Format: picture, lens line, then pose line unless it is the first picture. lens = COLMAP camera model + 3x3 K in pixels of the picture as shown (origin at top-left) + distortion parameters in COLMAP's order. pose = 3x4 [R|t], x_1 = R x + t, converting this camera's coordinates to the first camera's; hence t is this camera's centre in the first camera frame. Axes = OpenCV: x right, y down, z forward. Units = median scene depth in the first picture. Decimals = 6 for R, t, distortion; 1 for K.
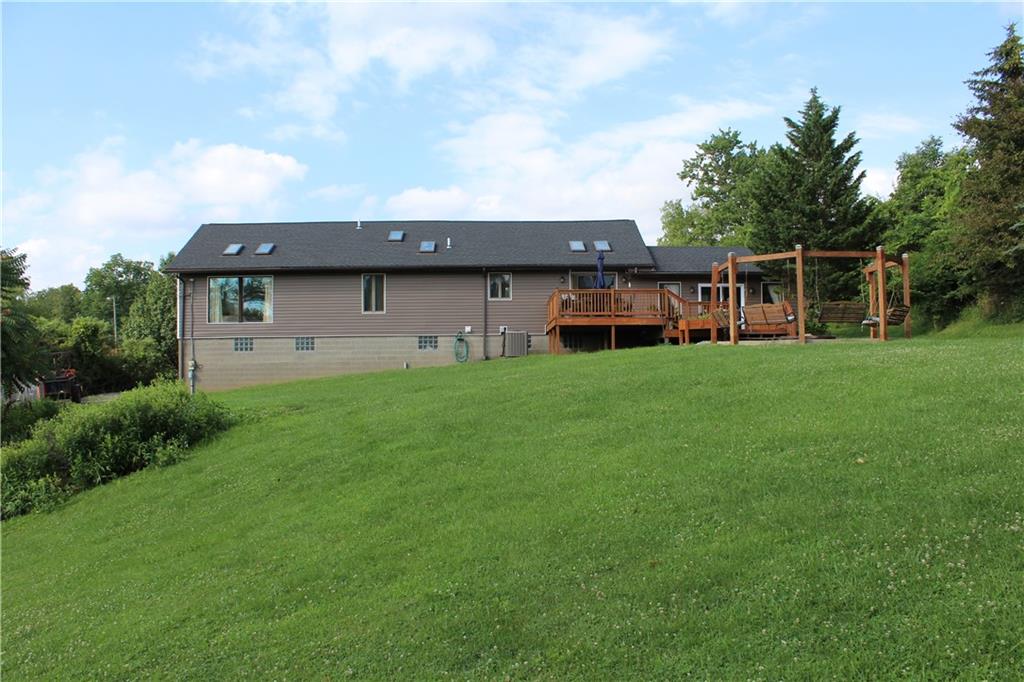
lens RADIAL K [[840.4, 0, 512.0], [0, 840.4, 341.0], [0, 0, 1]] dist [-0.190312, 0.185276]
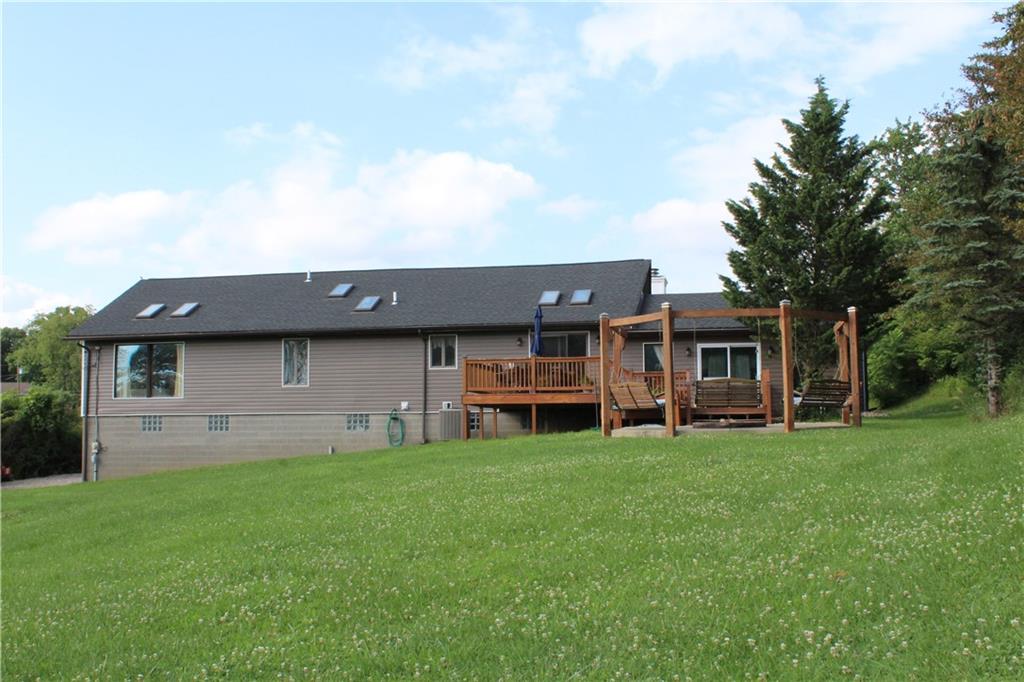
lens RADIAL K [[1068.7, 0, 512.0], [0, 1068.7, 341.0], [0, 0, 1]] dist [-0.126160, -0.005239]
pose [[0.976021, -0.016576, -0.217045, 0.272190], [0.005043, 0.998551, -0.053584, -0.020541], [0.217618, 0.051204, 0.974690, 0.020606]]
